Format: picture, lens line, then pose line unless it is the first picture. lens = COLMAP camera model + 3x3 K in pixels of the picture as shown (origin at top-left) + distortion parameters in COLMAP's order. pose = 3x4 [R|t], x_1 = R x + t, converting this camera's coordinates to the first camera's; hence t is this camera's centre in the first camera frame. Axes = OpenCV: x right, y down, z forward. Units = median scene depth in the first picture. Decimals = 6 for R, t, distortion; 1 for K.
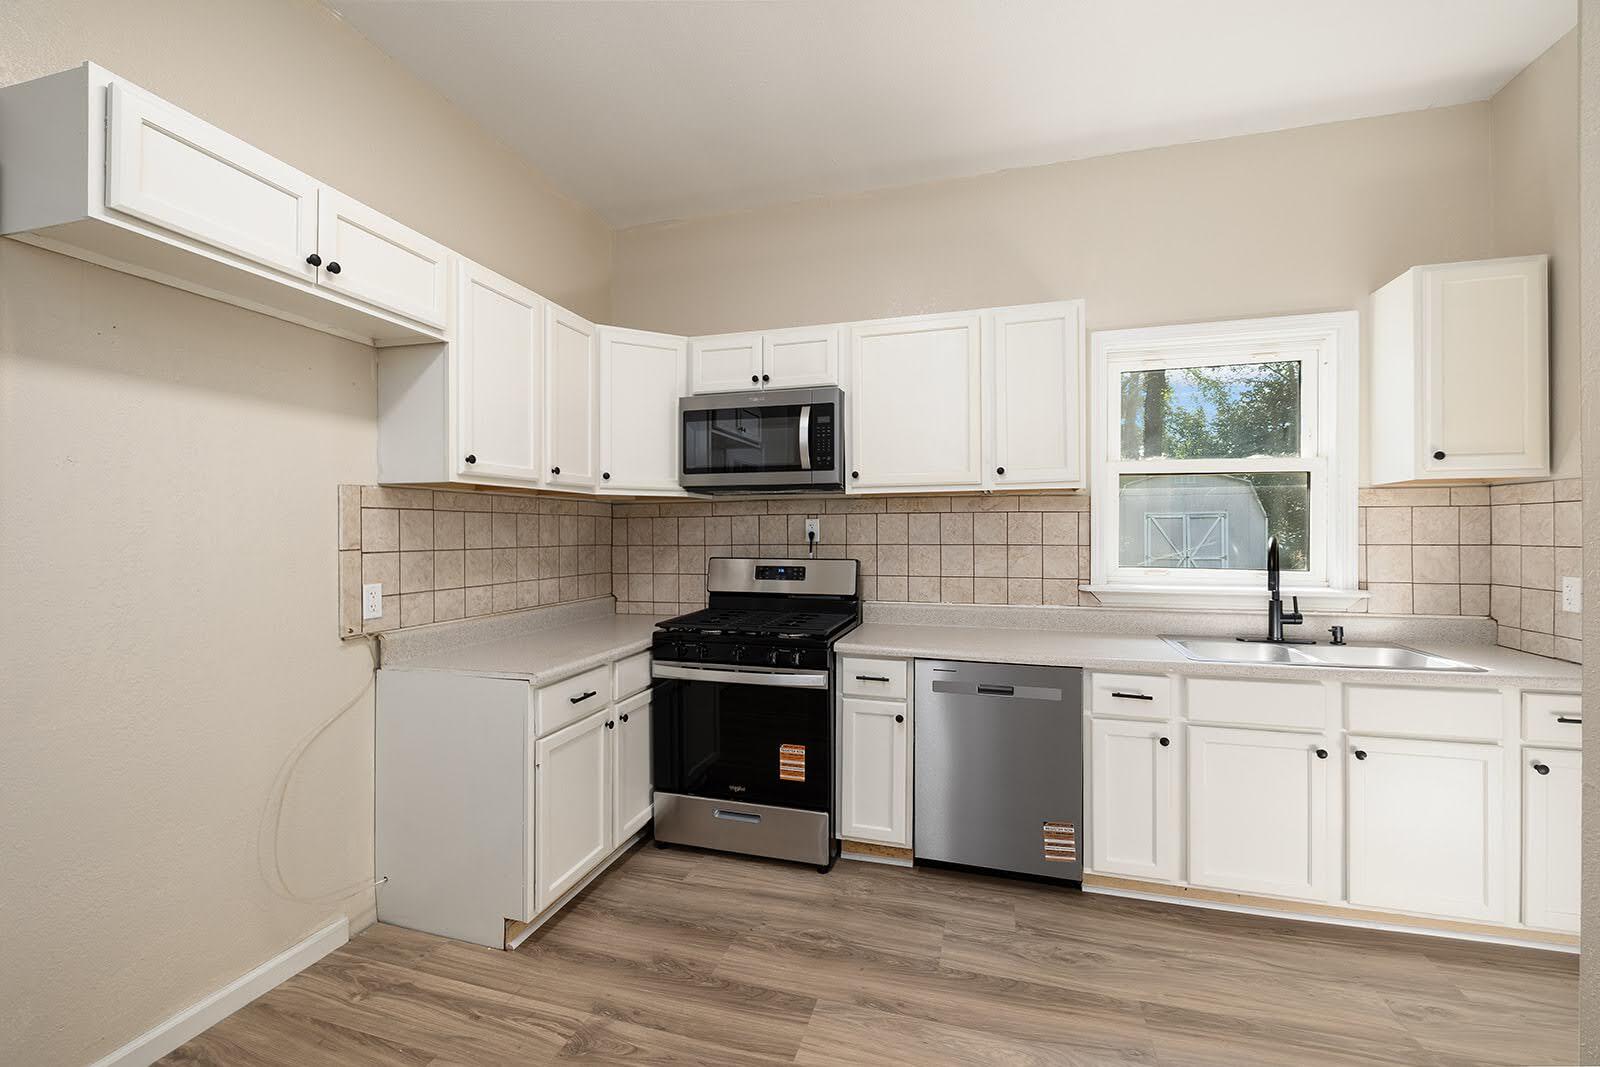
lens RADIAL K [[673.7, 0, 800.0], [0, 673.7, 533.5], [0, 0, 1]] dist [-0.000657, -0.000012]
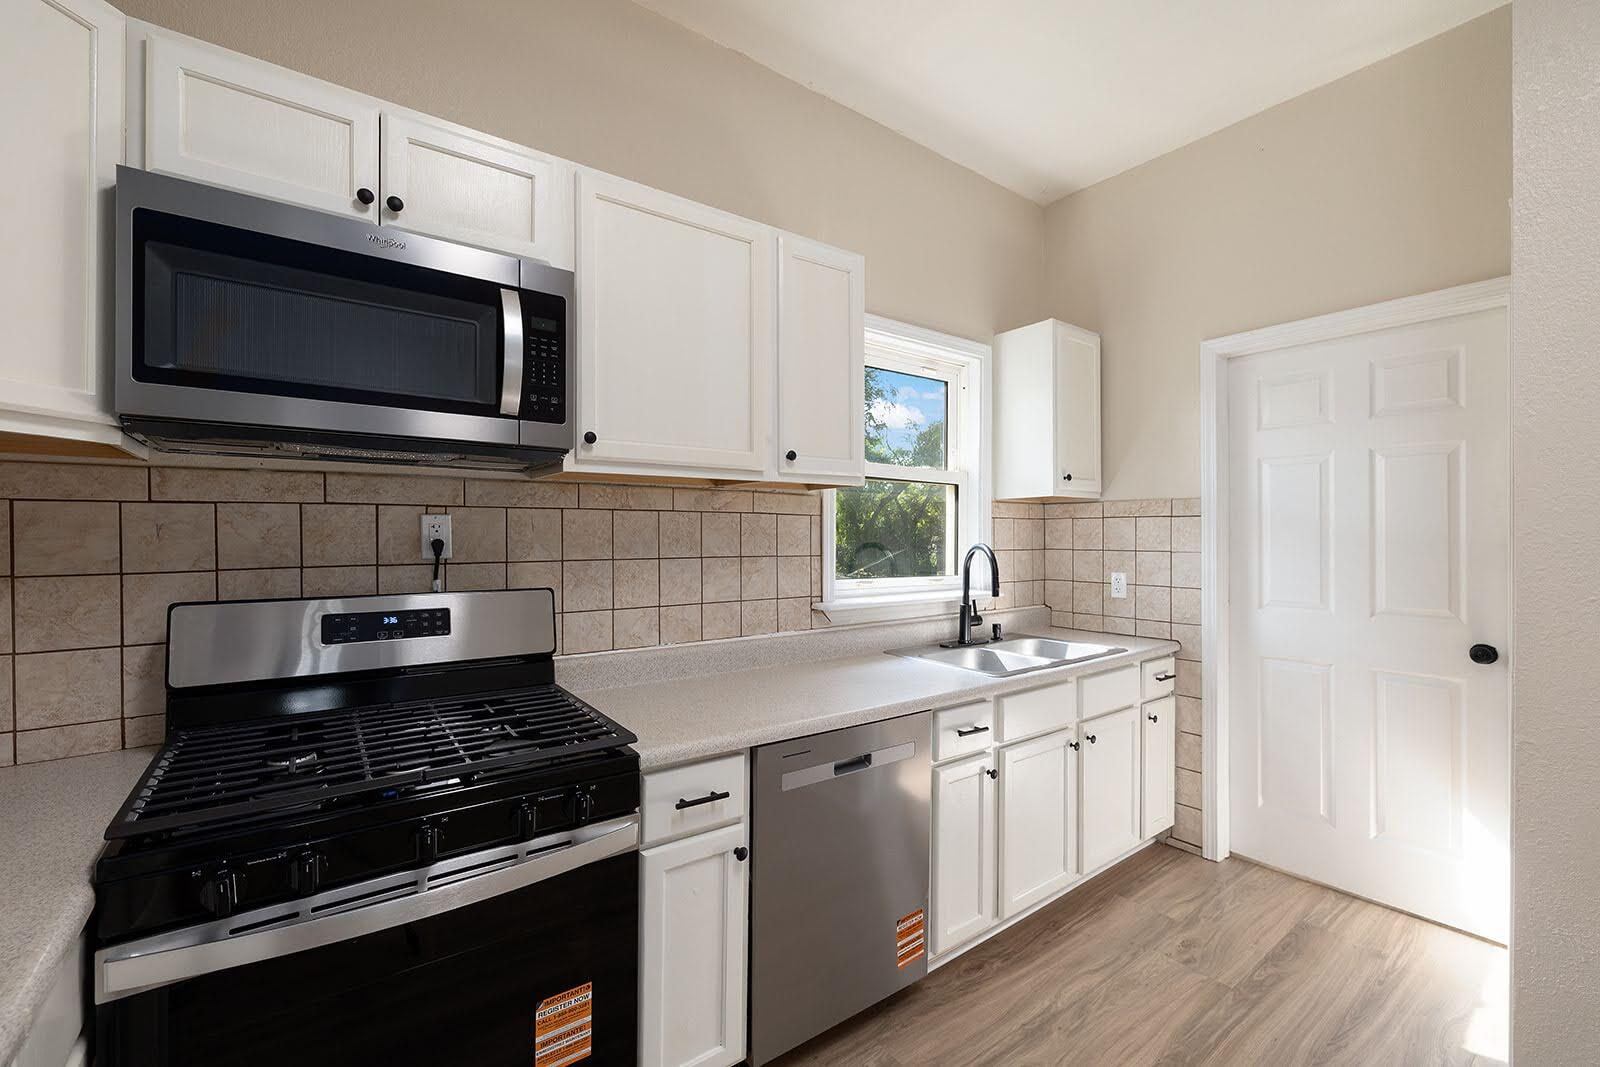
lens RADIAL K [[673.7, 0, 800.0], [0, 673.7, 533.5], [0, 0, 1]] dist [-0.000657, -0.000012]
pose [[0.597763, 0.006174, 0.801649, -0.291407], [0.000173, 0.999969, -0.007831, -0.003502], [-0.801673, 0.004819, 0.597744, 0.582908]]
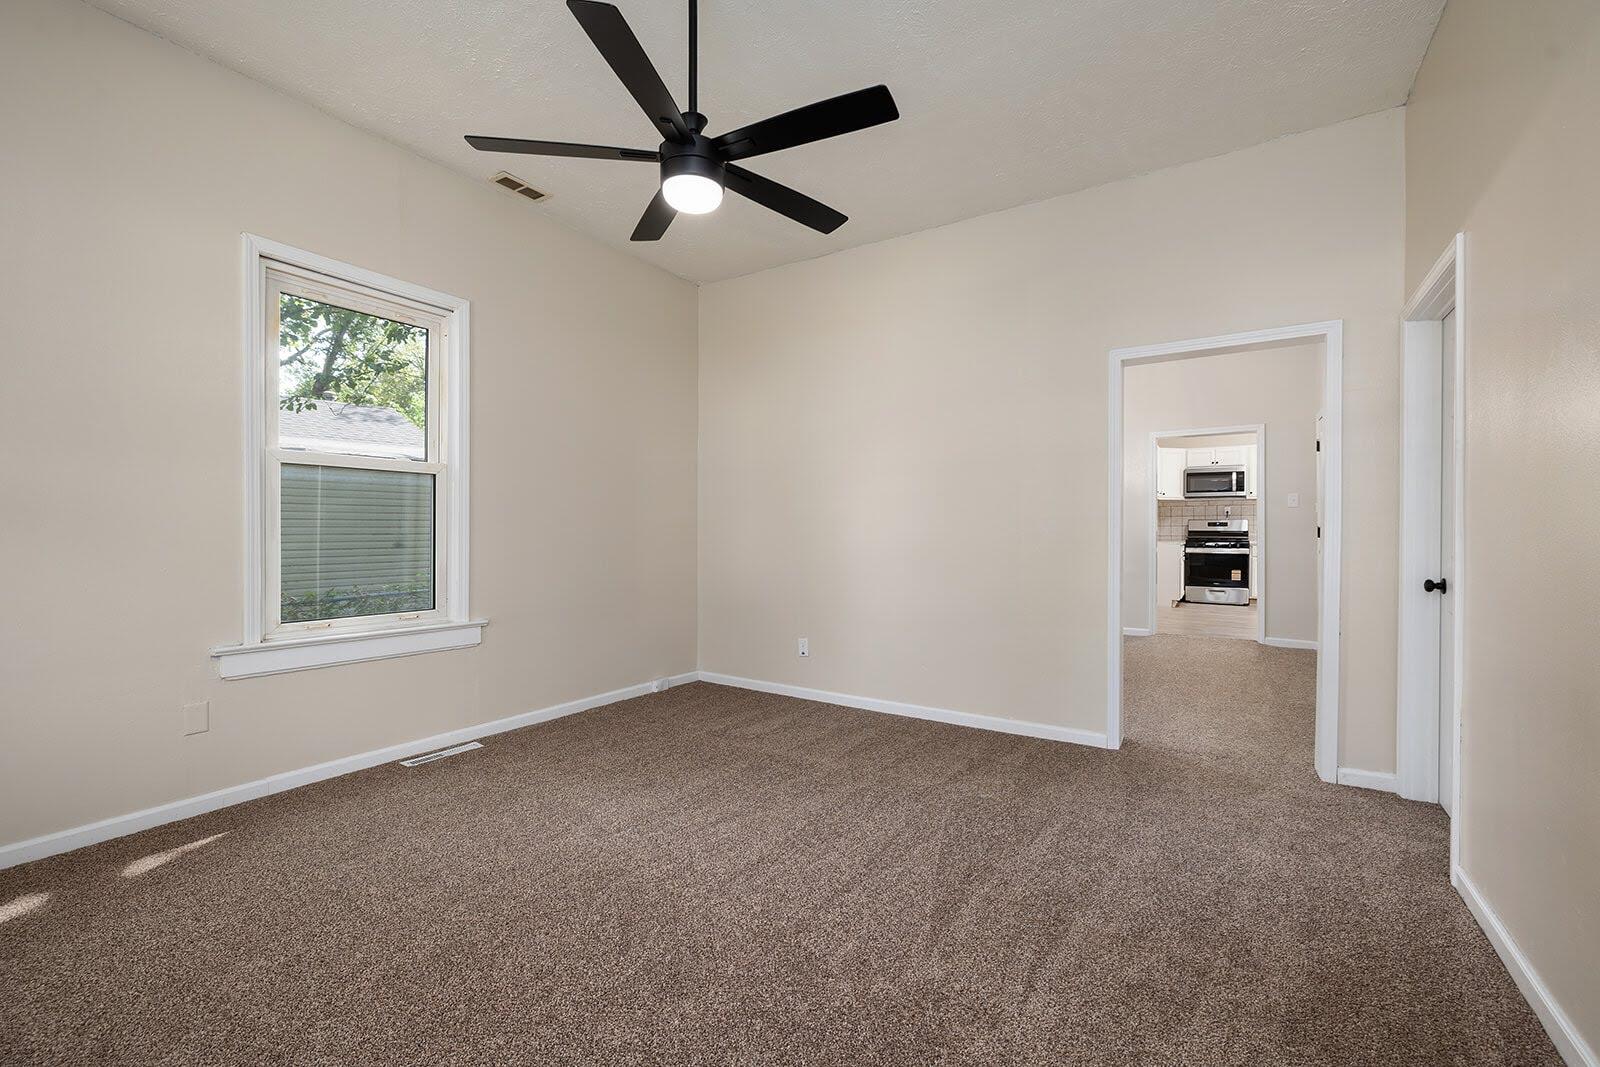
lens RADIAL K [[673.7, 0, 800.0], [0, 673.7, 533.5], [0, 0, 1]] dist [-0.000657, -0.000012]
pose [[0.959470, 0.005787, -0.281751, -1.205552], [-0.005977, 0.999982, 0.000185, 0.134826], [0.281747, 0.001506, 0.959488, -3.017234]]
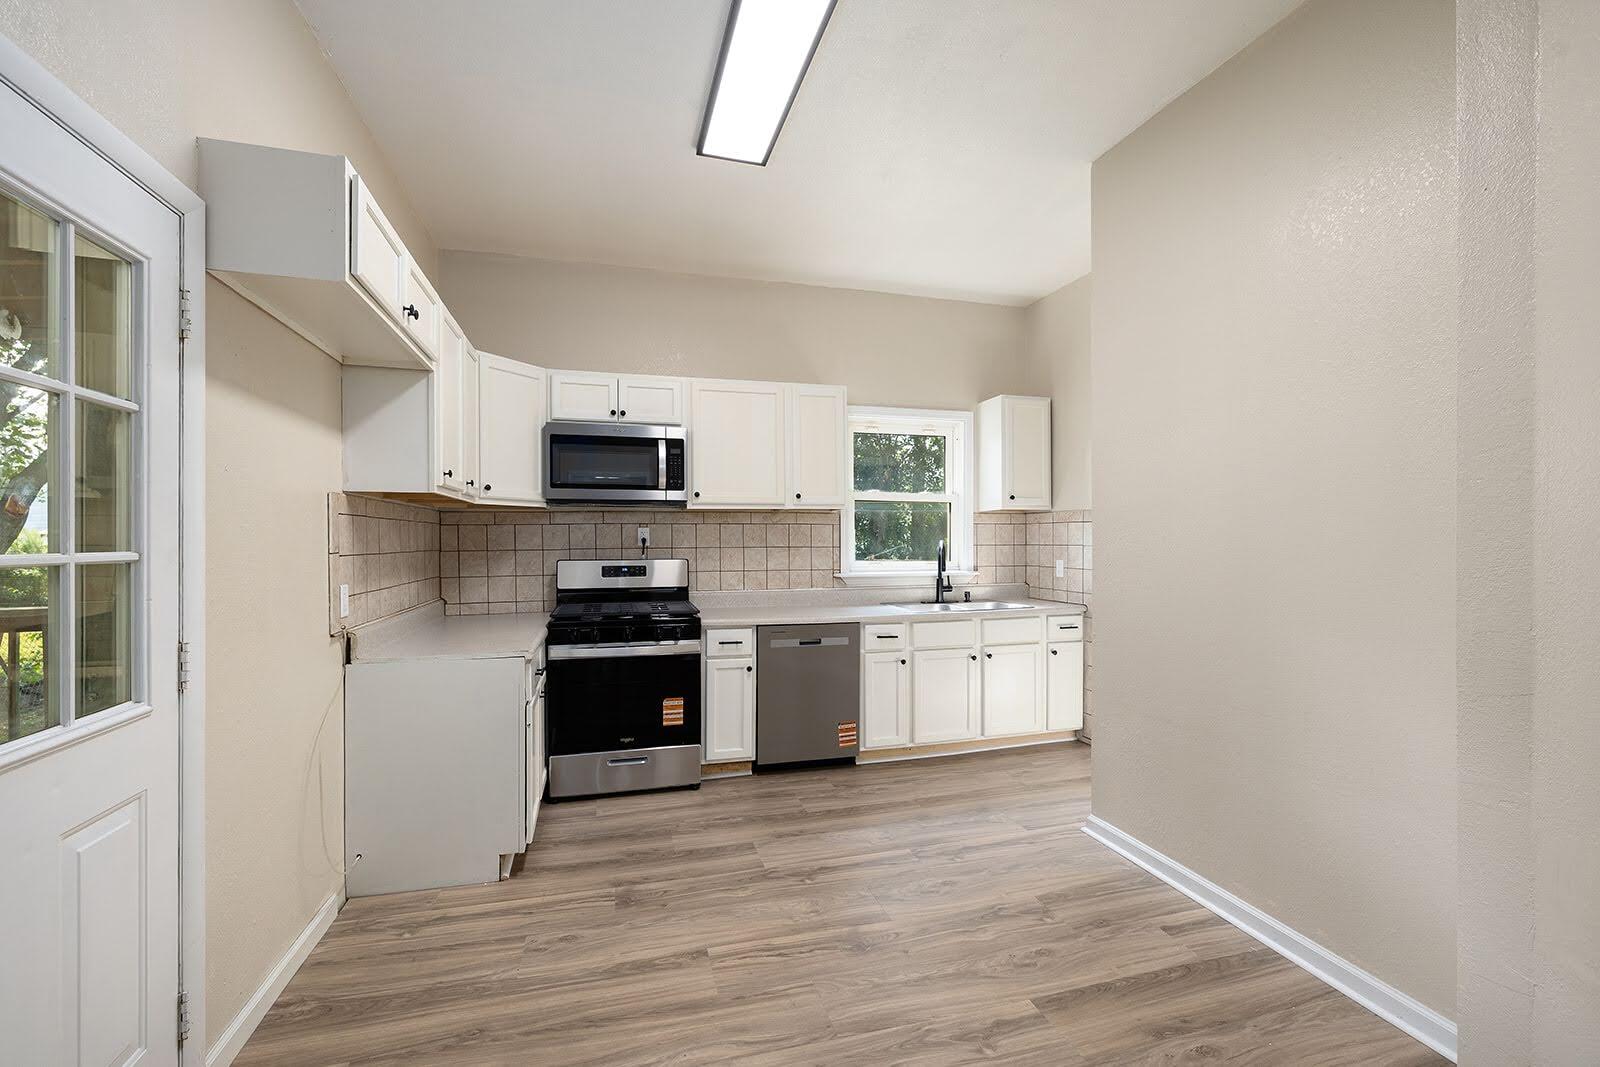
lens RADIAL K [[679.6, 0, 798.5], [0, 679.6, 542.5], [0, 0, 1]] dist [0.000074, 0.000079]
pose [[0.844887, -0.002206, 0.534940, -0.514887], [0.002336, 0.999997, 0.000435, 0.007718], [-0.534940, 0.000882, 0.844890, -0.259793]]
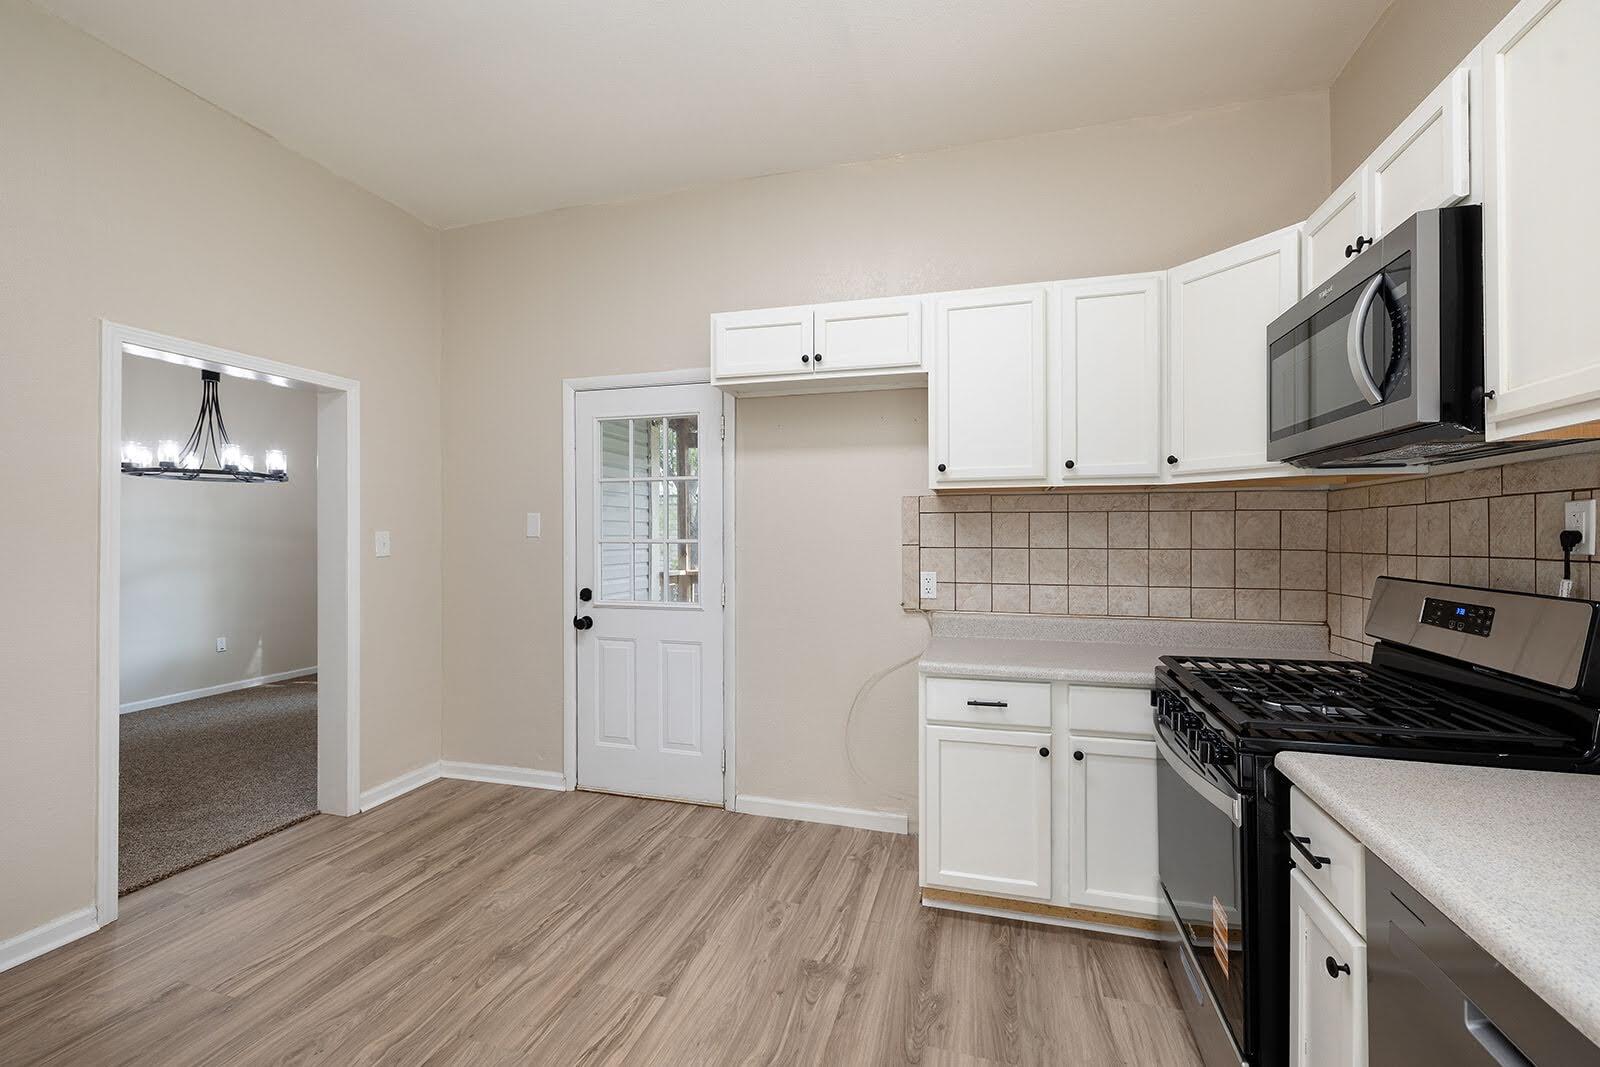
lens RADIAL K [[673.7, 0, 800.0], [0, 673.7, 533.5], [0, 0, 1]] dist [-0.000657, -0.000012]
pose [[-0.001367, 0.001433, -0.999998, 0.557533], [-0.003343, 0.999993, 0.001437, 0.000424], [0.999993, 0.003345, -0.001362, 0.642600]]
